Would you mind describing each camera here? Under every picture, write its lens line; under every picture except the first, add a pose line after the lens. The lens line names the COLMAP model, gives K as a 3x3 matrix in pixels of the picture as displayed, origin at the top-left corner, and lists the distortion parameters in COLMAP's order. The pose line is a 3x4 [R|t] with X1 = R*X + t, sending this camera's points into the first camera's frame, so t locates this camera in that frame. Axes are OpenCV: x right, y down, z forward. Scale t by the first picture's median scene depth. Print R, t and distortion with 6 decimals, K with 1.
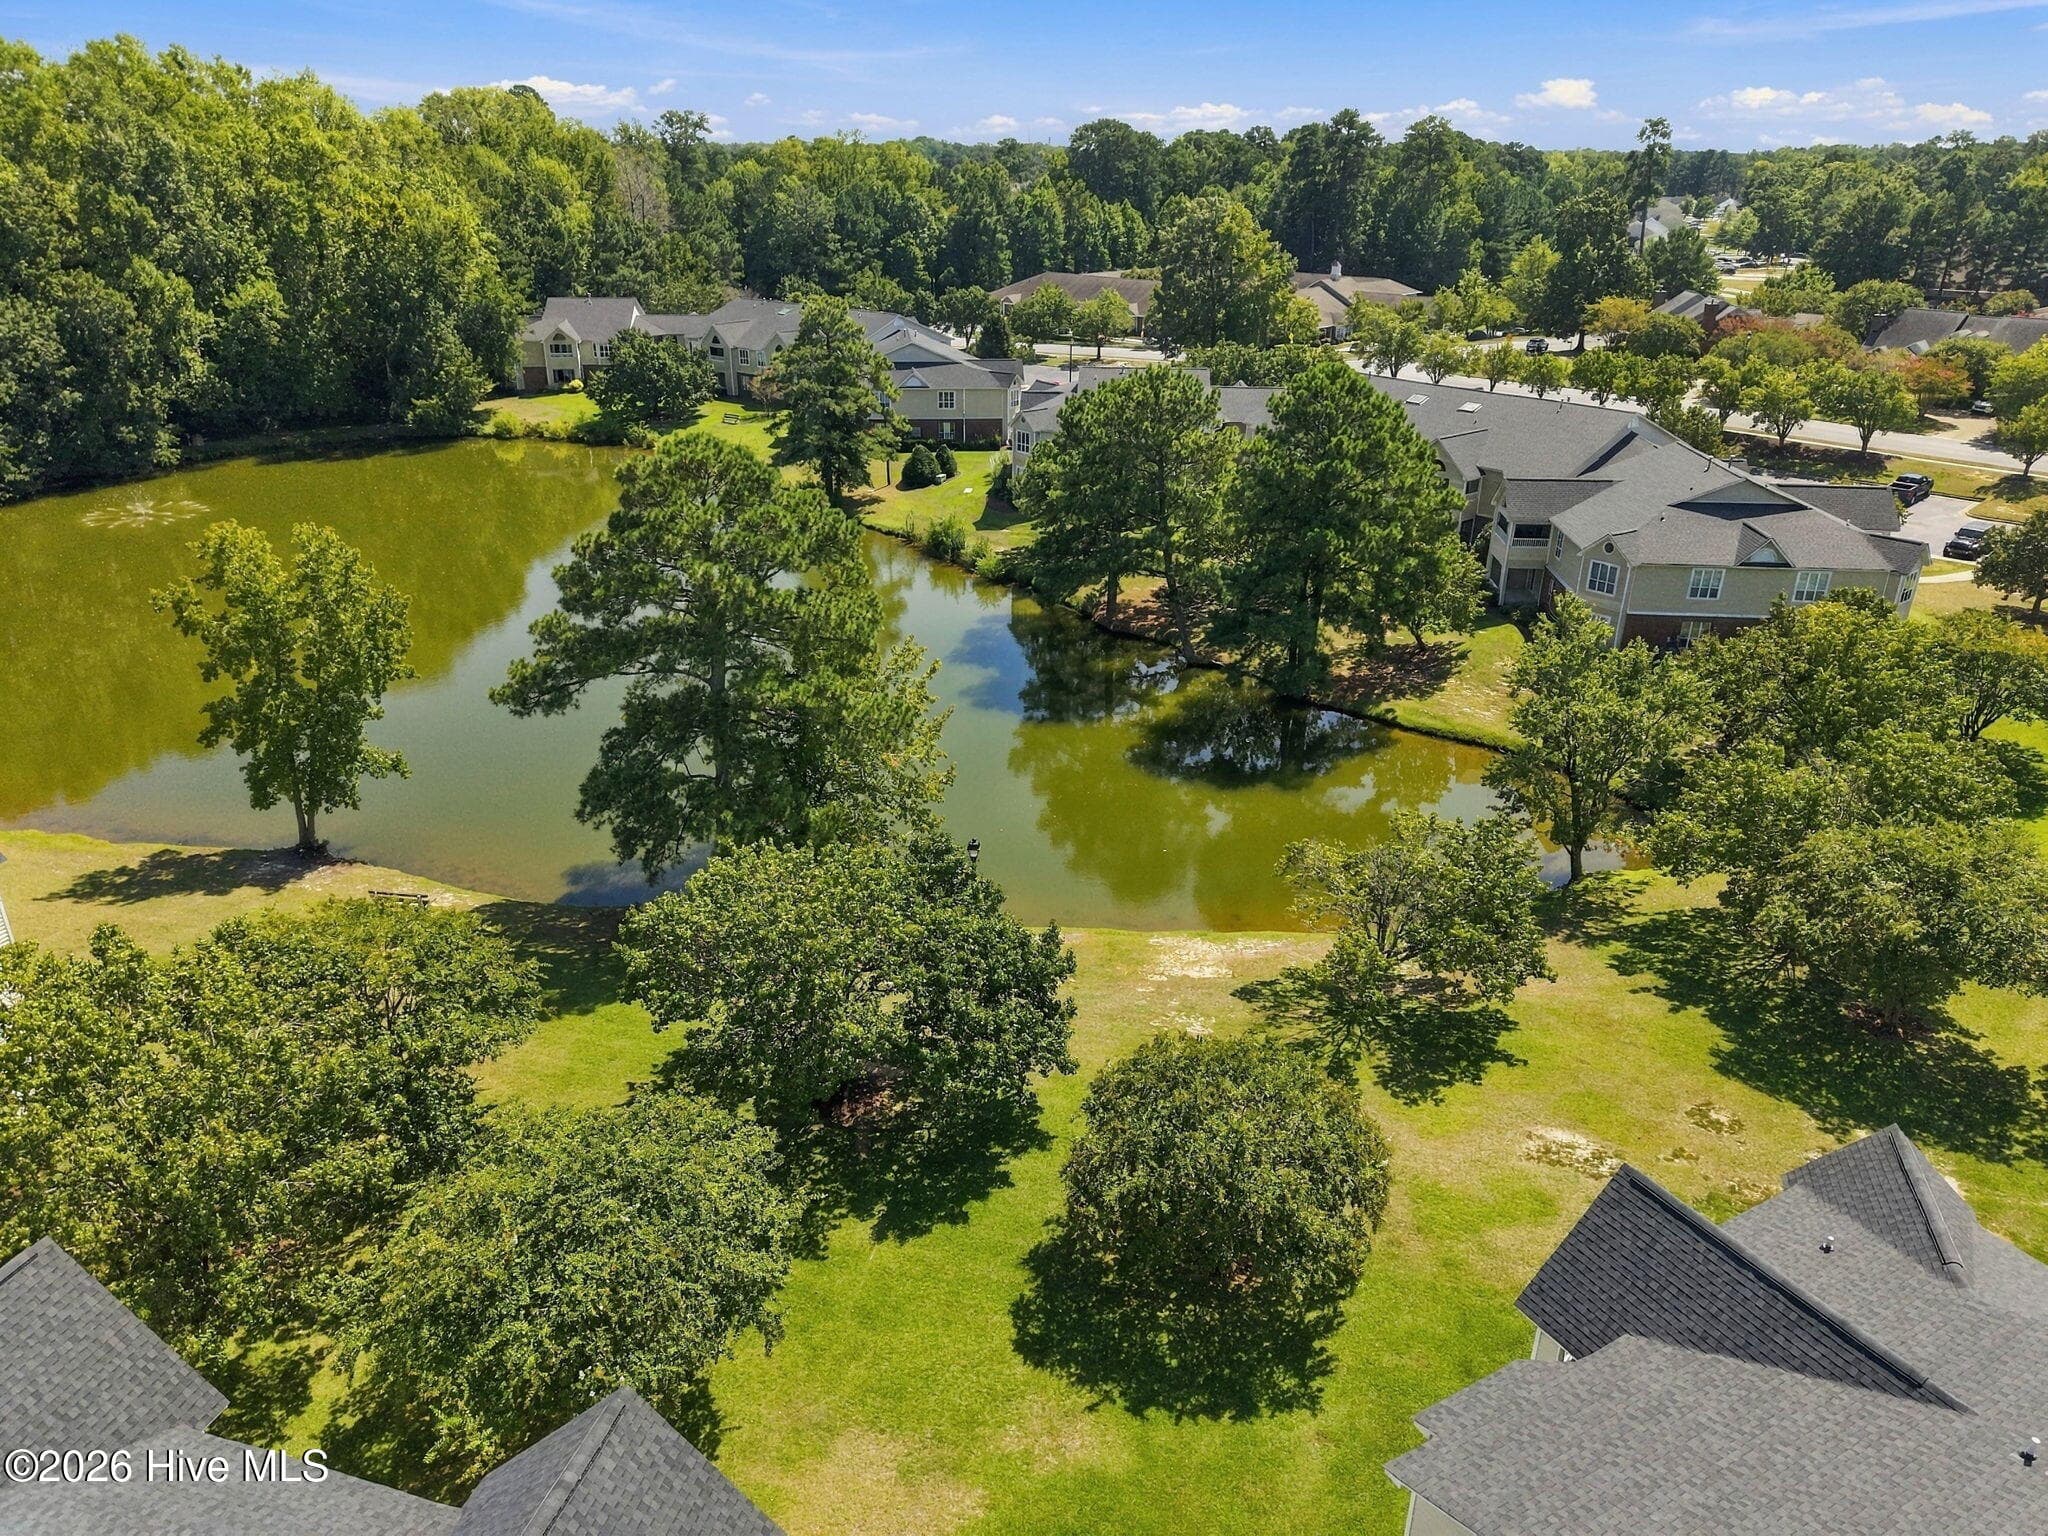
lens RADIAL K [[1371.6, 0, 1027.4], [0, 1371.6, 771.0], [0, 0, 1]] dist [0.017321, -0.004492]
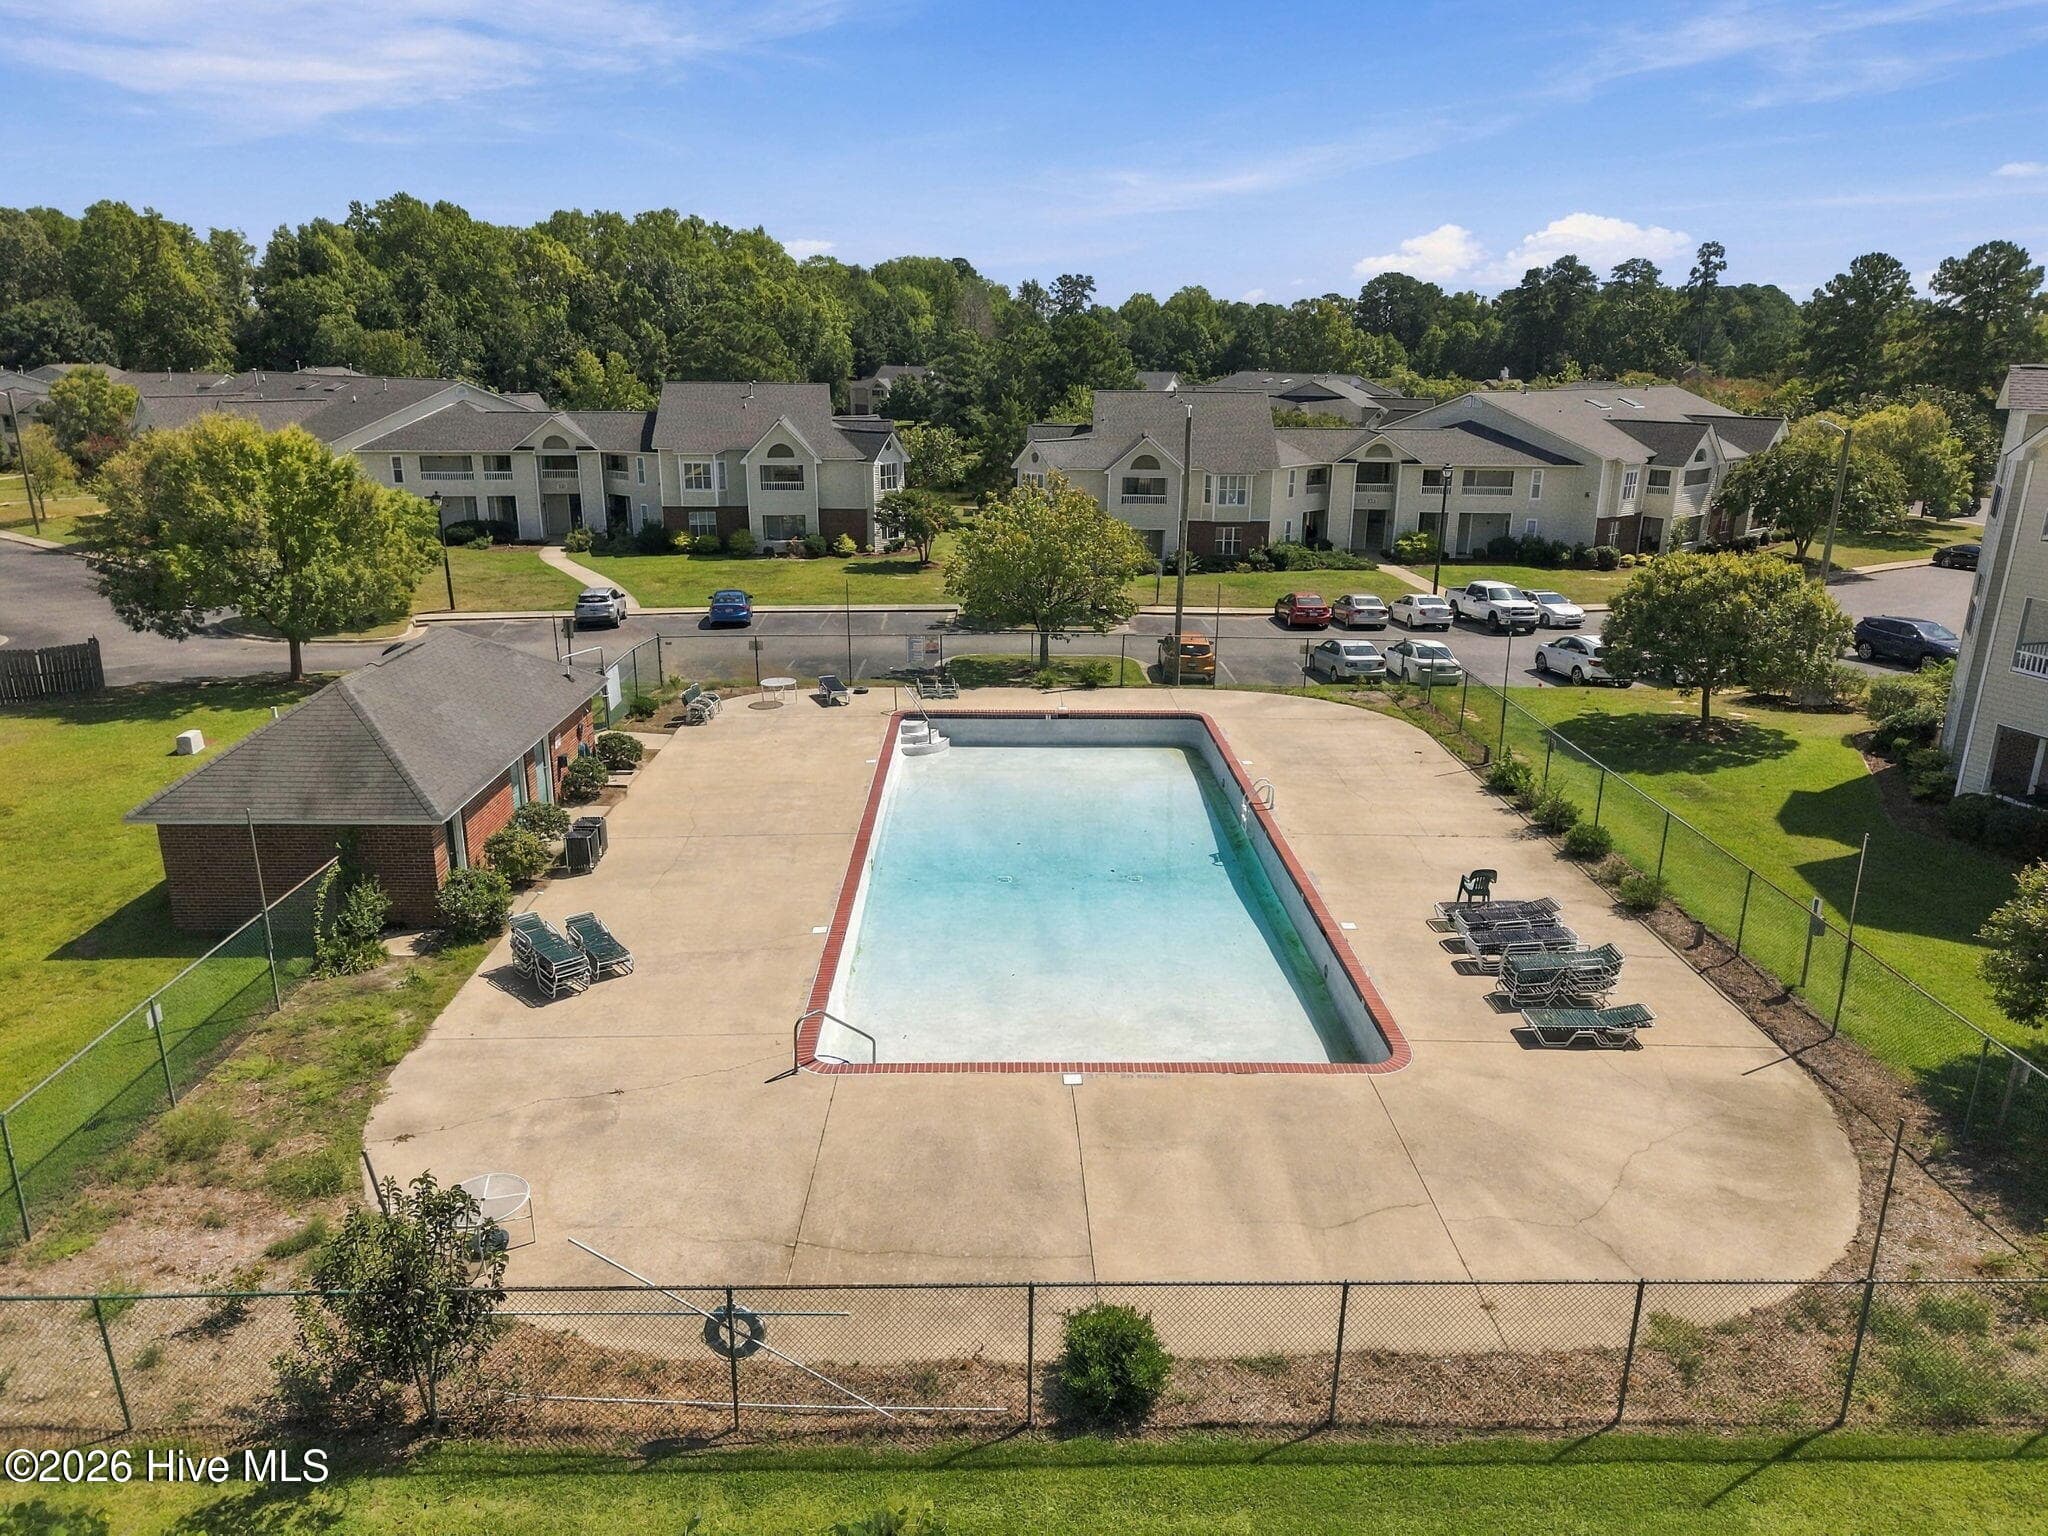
lens RADIAL K [[1371.6, 0, 1013.6], [0, 1371.6, 762.8], [0, 0, 1]] dist [0.017321, -0.004492]
pose [[0.933556, 0.105322, -0.342609, 0.448720], [-0.149400, 0.983203, -0.104844, 0.289276], [0.325812, 0.149064, 0.933610, -0.406805]]
